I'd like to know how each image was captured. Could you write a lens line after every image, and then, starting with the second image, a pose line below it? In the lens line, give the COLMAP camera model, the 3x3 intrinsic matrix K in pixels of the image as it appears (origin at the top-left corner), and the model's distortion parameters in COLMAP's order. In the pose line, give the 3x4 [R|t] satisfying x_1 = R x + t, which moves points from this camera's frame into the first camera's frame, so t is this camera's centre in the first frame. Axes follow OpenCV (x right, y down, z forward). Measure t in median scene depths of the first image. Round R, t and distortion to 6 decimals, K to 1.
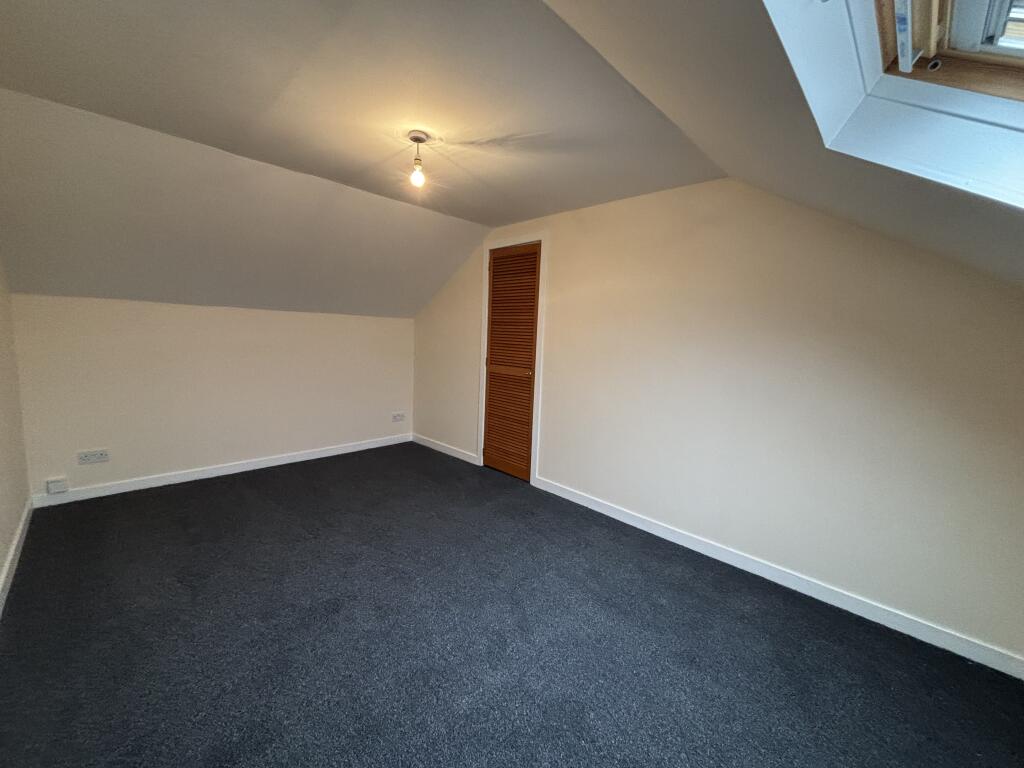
lens RADIAL K [[413.4, 0, 511.9], [0, 413.4, 378.8], [0, 0, 1]] dist [0.000196, -0.000150]
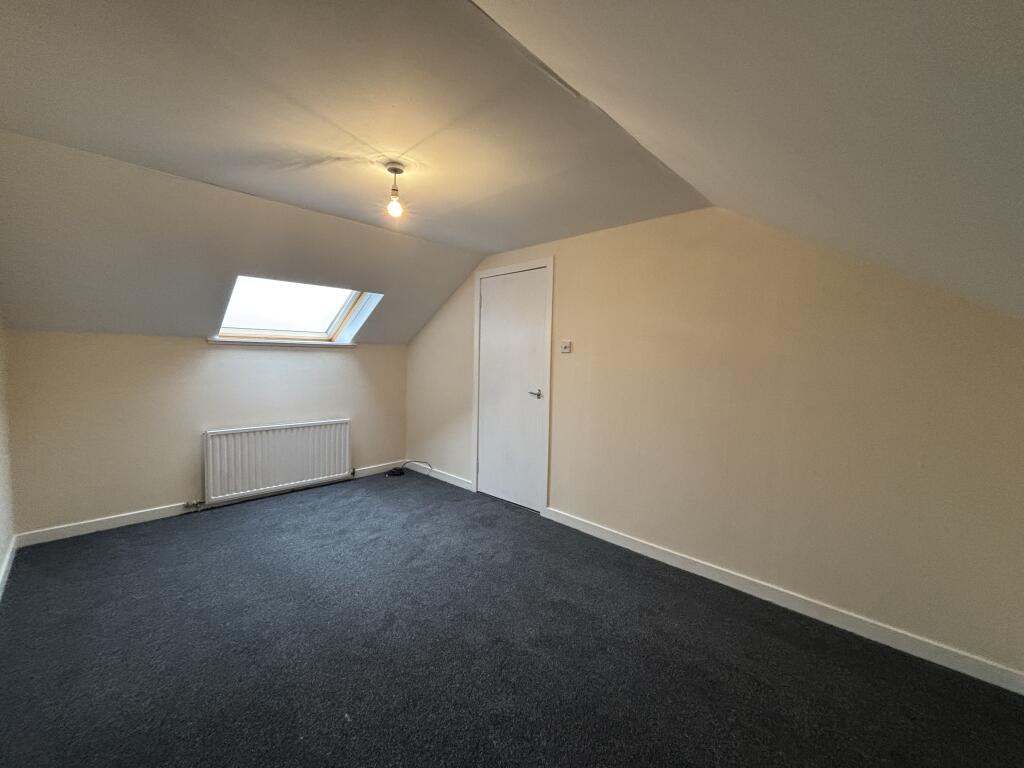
lens RADIAL K [[404.1, 0, 512.0], [0, 404.1, 384.0], [0, 0, 1]] dist [0.002399, -0.000391]
pose [[-0.997410, -0.053253, -0.048336, -0.437304], [-0.060907, 0.982866, 0.173968, -0.232097], [0.038244, 0.176461, -0.983564, 1.843573]]
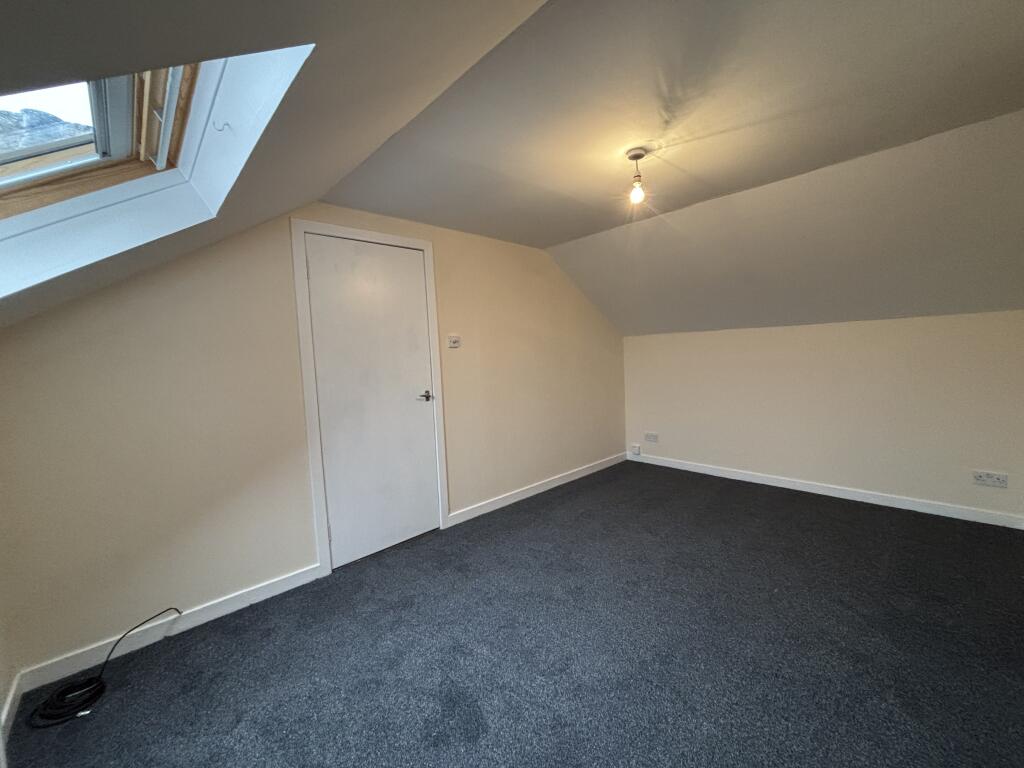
lens RADIAL K [[404.1, 0, 512.0], [0, 404.1, 384.0], [0, 0, 1]] dist [0.002399, -0.000391]
pose [[-0.023319, 0.037881, -0.999010, 0.686653], [-0.065430, 0.997082, 0.039335, -0.048001], [0.997585, 0.066283, -0.020772, 0.677928]]
